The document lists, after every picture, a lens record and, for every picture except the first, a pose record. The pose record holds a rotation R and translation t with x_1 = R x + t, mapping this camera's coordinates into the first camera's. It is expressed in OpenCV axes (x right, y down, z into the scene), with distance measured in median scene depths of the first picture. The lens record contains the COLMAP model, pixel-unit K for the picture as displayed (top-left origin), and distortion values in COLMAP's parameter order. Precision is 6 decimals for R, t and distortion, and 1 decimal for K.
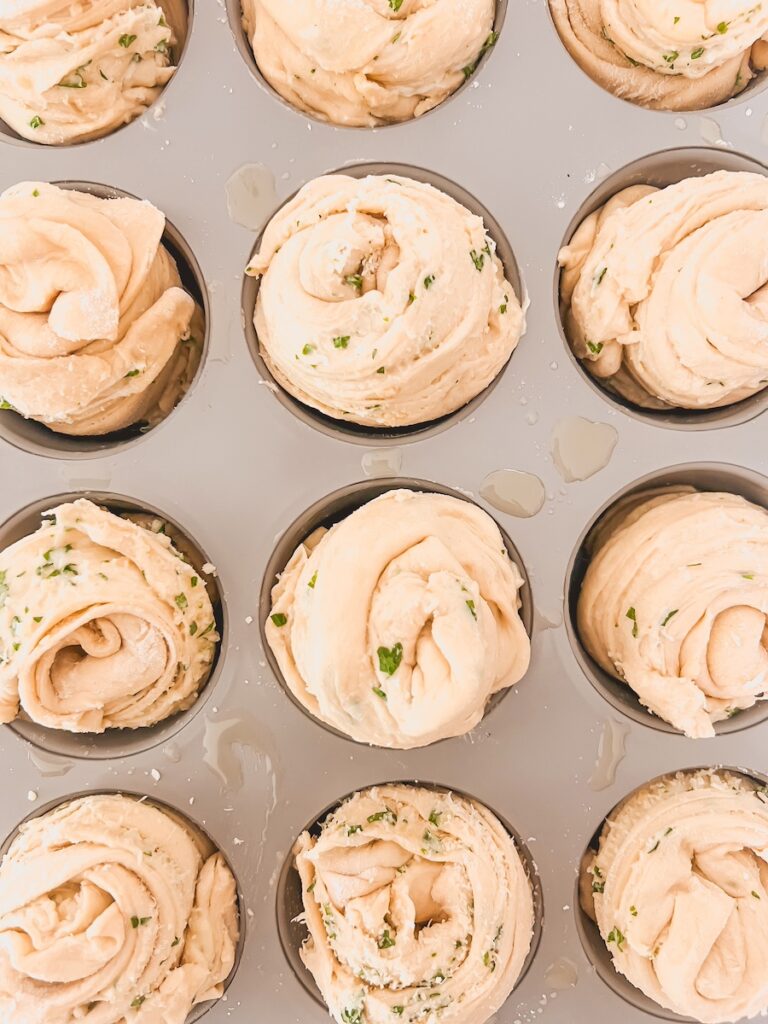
lens RADIAL K [[817.8, 0, 389.1], [0, 817.8, 513.4], [0, 0, 1]] dist [-0.005226, -0.006563]
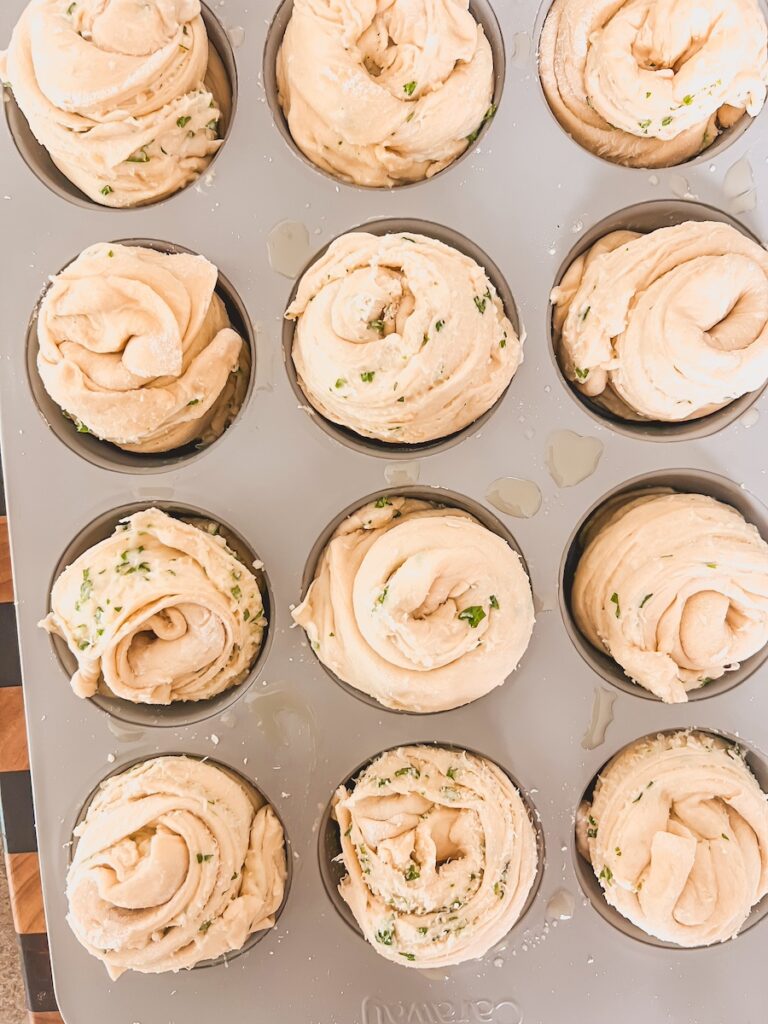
lens RADIAL K [[811.9, 0, 390.2], [0, 811.9, 509.9], [0, 0, 1]] dist [0.011429, 0.001138]
pose [[0.999712, -0.013802, -0.019650, -0.004482], [0.013998, 0.999853, 0.009863, -0.021513], [0.019511, -0.010136, 0.999758, -0.180187]]
